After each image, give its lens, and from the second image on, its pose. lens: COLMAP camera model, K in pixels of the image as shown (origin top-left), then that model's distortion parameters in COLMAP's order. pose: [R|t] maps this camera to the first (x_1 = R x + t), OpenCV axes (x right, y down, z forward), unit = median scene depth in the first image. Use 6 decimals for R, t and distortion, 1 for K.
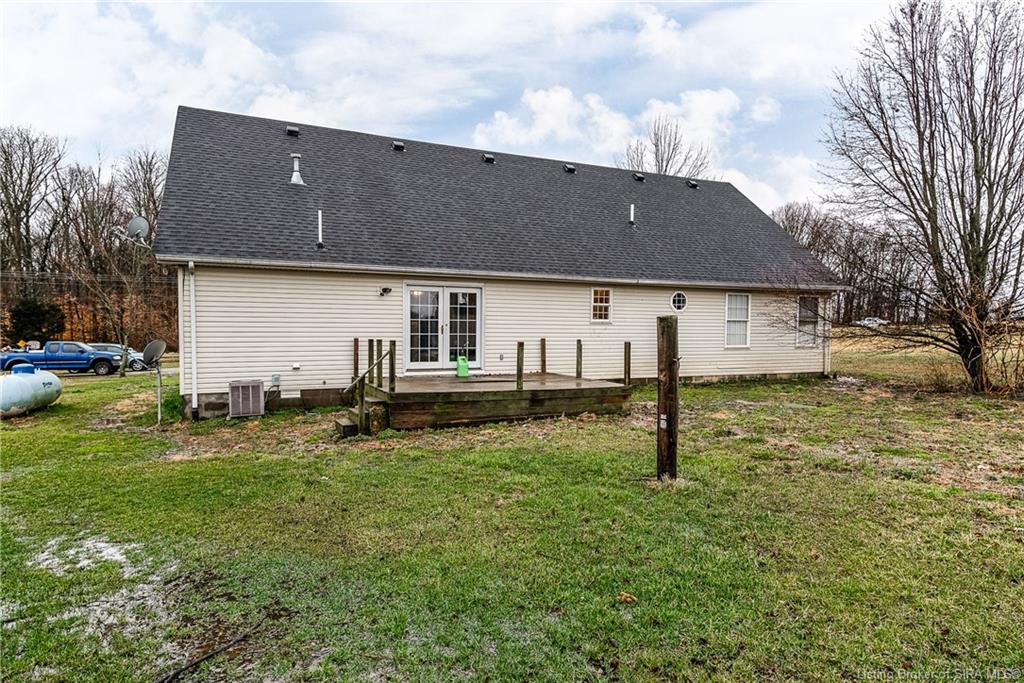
lens RADIAL K [[614.0, 0, 511.8], [0, 614.0, 341.6], [0, 0, 1]] dist [0.020454, 0.000492]
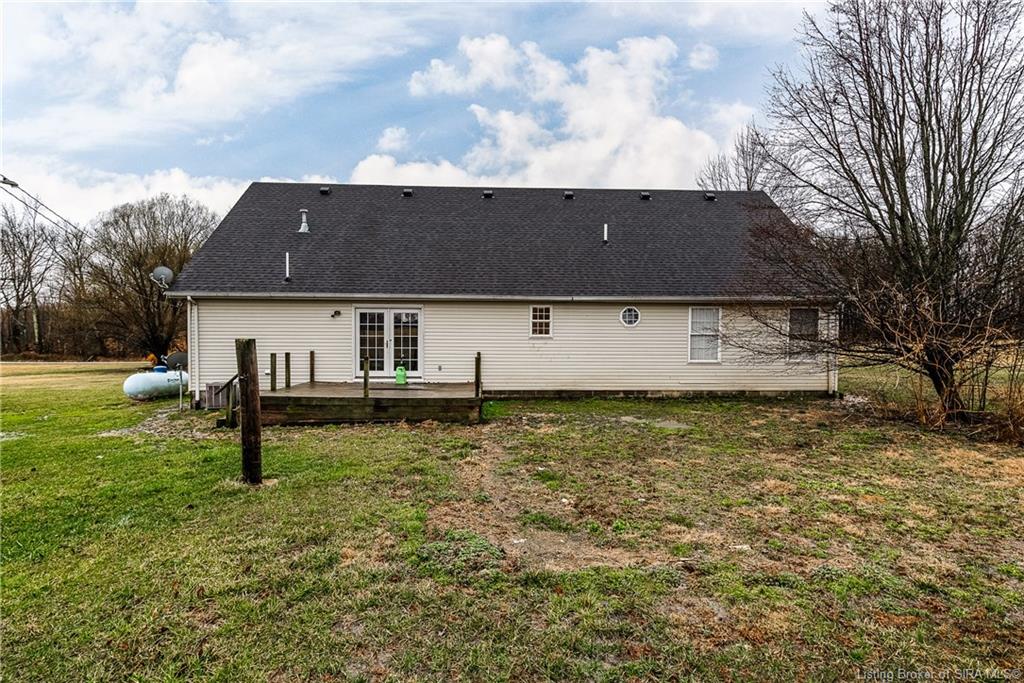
lens RADIAL K [[536.6, 0, 511.9], [0, 536.6, 341.4], [0, 0, 1]] dist [0.004417, 0.000022]
pose [[0.925488, 0.001197, -0.378776, 0.499024], [-0.007087, 0.999875, -0.014156, -0.011555], [0.378712, 0.015785, 0.925380, 0.119939]]
